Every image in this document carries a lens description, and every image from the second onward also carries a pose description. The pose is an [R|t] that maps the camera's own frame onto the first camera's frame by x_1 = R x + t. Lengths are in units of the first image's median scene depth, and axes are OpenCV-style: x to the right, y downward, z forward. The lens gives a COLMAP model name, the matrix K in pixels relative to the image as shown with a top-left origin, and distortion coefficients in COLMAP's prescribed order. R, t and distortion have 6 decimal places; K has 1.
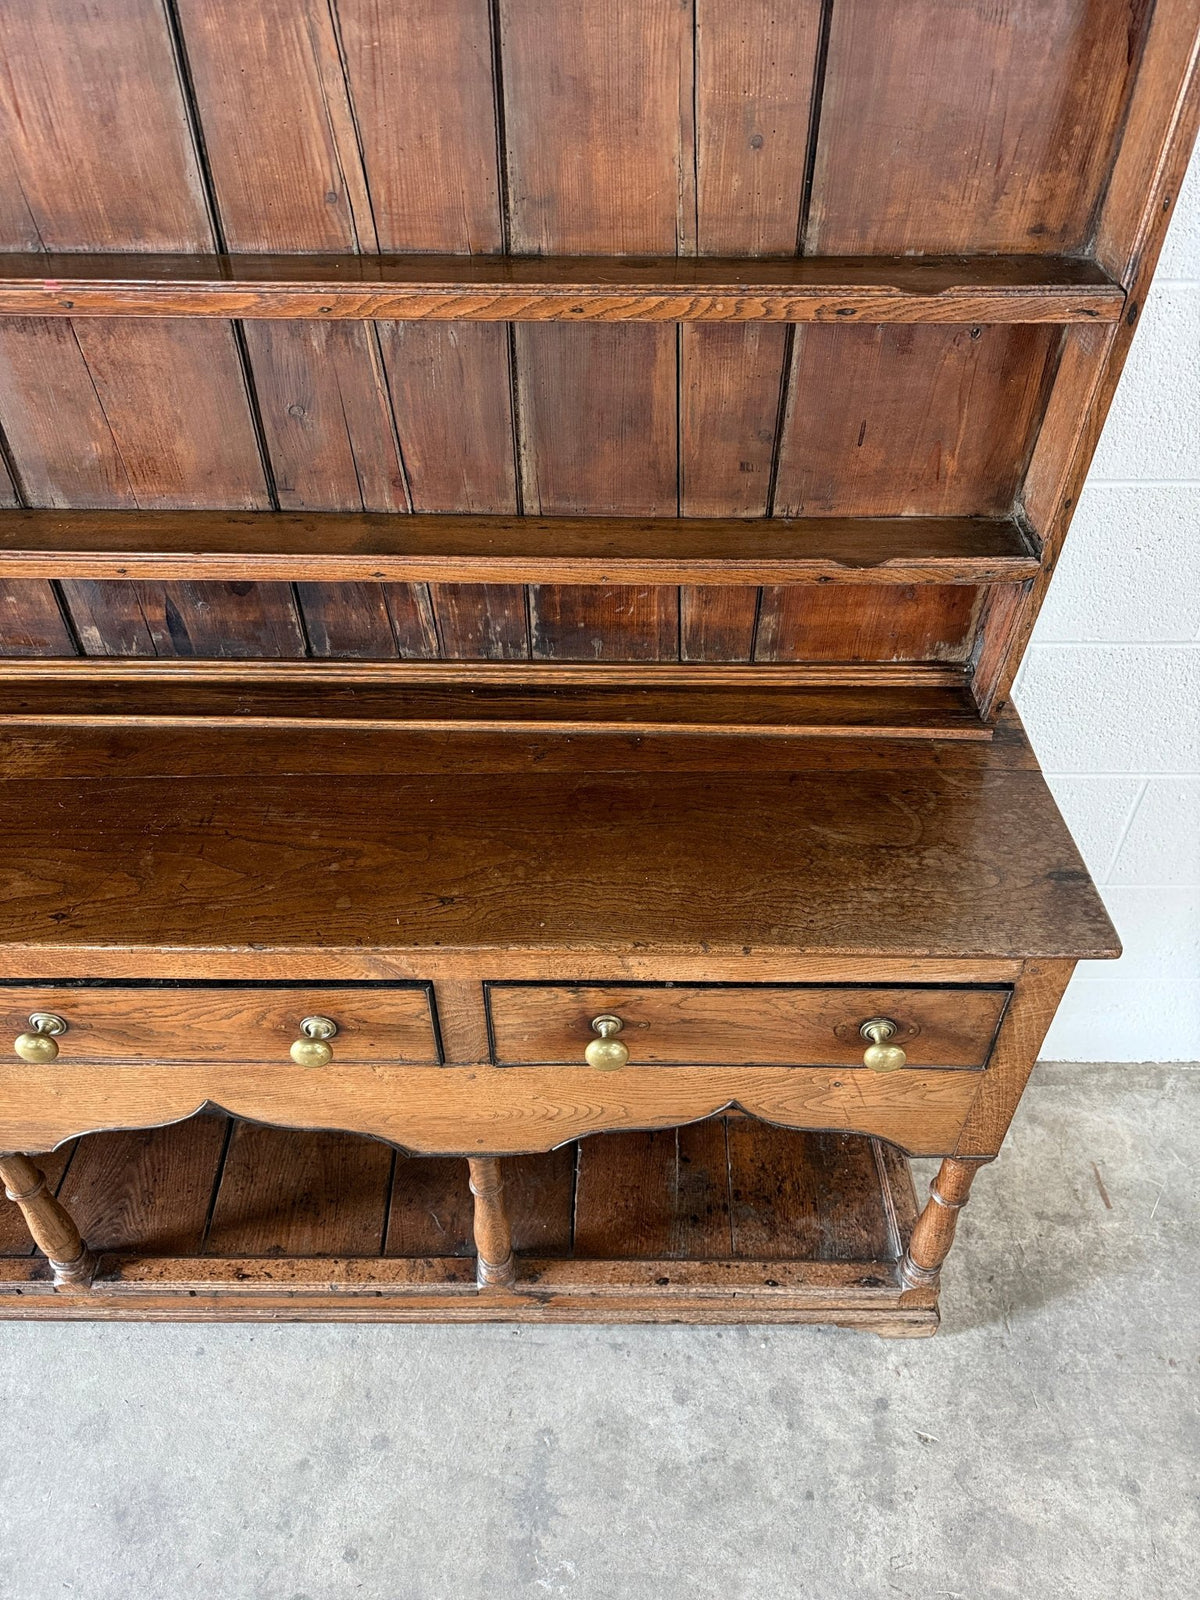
lens RADIAL K [[1149.6, 0, 604.6], [0, 1149.6, 815.2], [0, 0, 1]] dist [0.033430, -0.046807]
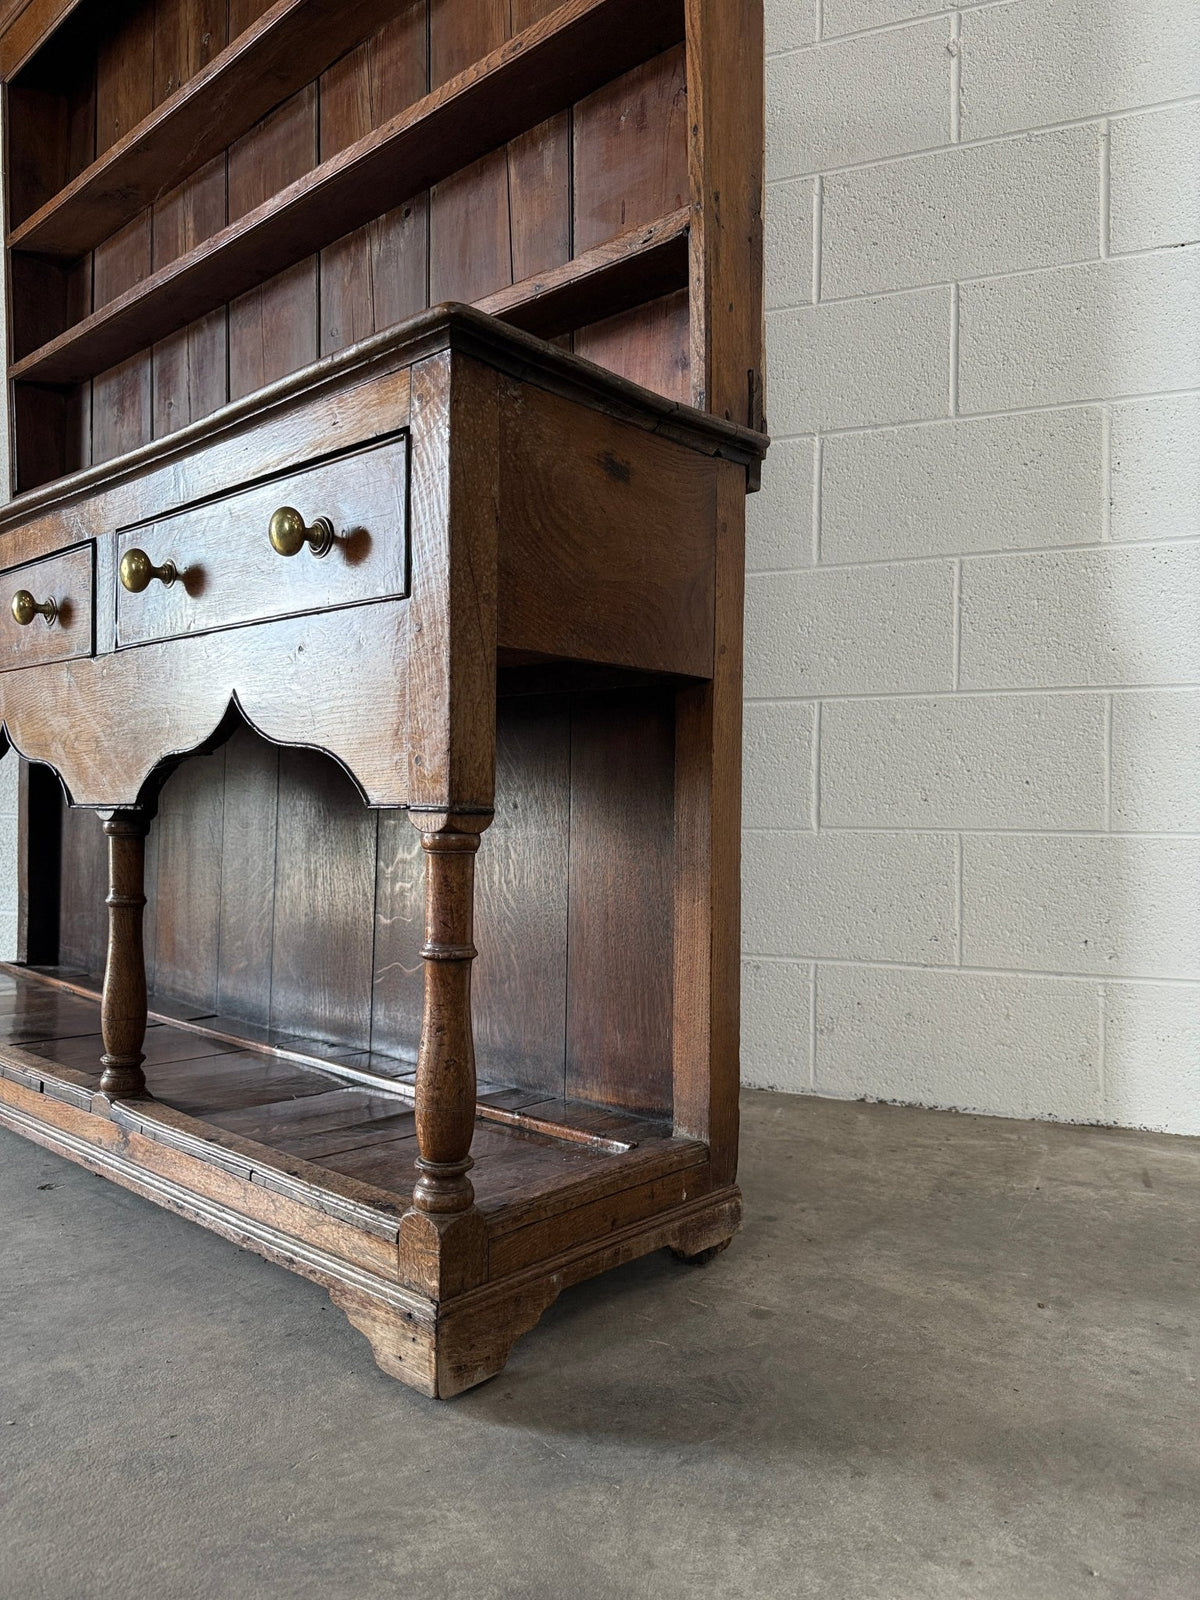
lens RADIAL K [[1143.8, 0, 598.0], [0, 1143.8, 793.9], [0, 0, 1]] dist [0.001241, 0.001328]
pose [[0.739023, 0.000000, -0.673680, 0.864684], [-0.454135, 0.738630, -0.498184, 0.589089], [0.497601, 0.674111, 0.545865, 0.690439]]
